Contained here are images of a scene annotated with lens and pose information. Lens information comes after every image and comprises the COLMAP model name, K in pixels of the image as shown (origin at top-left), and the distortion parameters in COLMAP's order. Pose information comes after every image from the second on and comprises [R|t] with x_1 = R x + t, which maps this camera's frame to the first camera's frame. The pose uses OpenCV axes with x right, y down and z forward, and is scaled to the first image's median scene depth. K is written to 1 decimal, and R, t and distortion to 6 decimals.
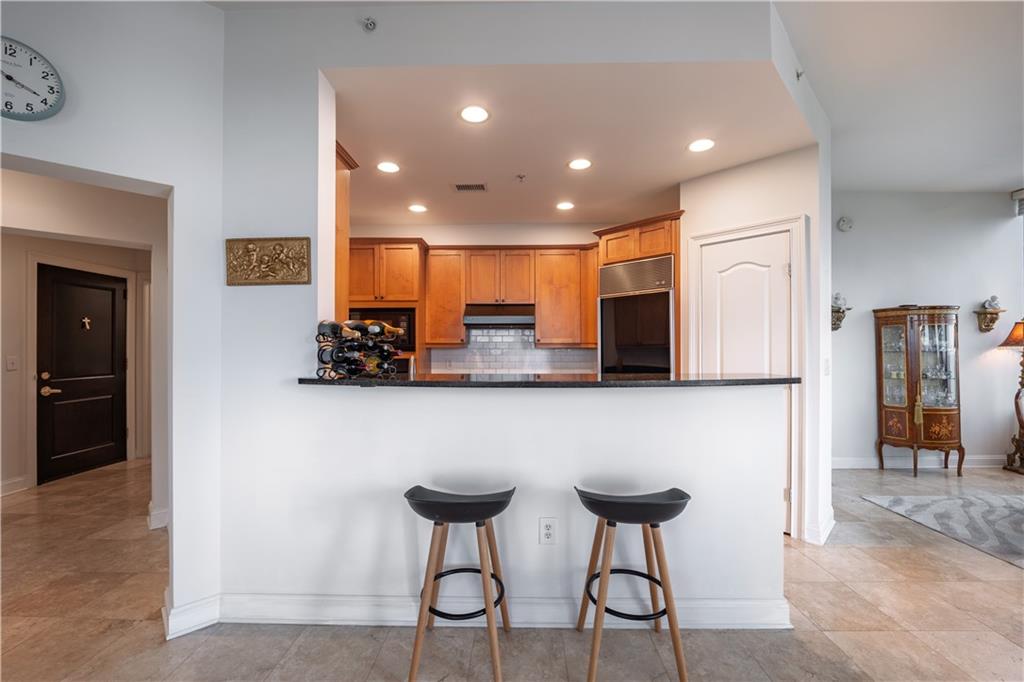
lens RADIAL K [[416.1, 0, 512.0], [0, 416.1, 341.0], [0, 0, 1]] dist [-0.000008, -0.000001]
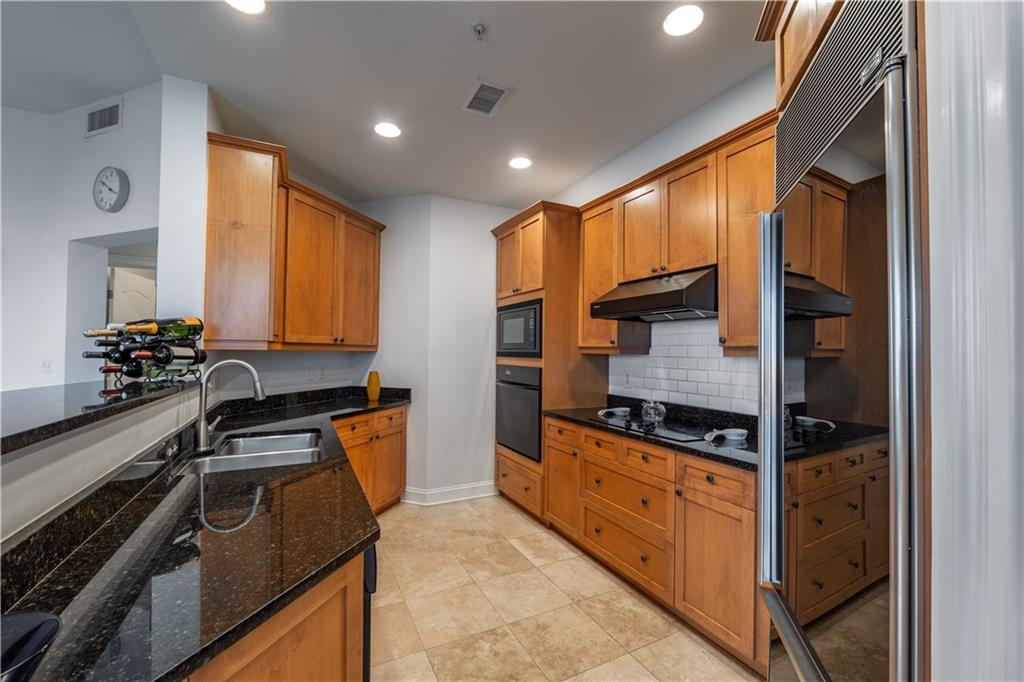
lens RADIAL K [[416.1, 0, 512.0], [0, 416.1, 341.0], [0, 0, 1]] dist [-0.000008, -0.000001]
pose [[0.483992, -0.017606, -0.874895, 0.356075], [0.004499, 0.999834, -0.017632, 0.006631], [0.875061, 0.004598, 0.483991, 0.563632]]
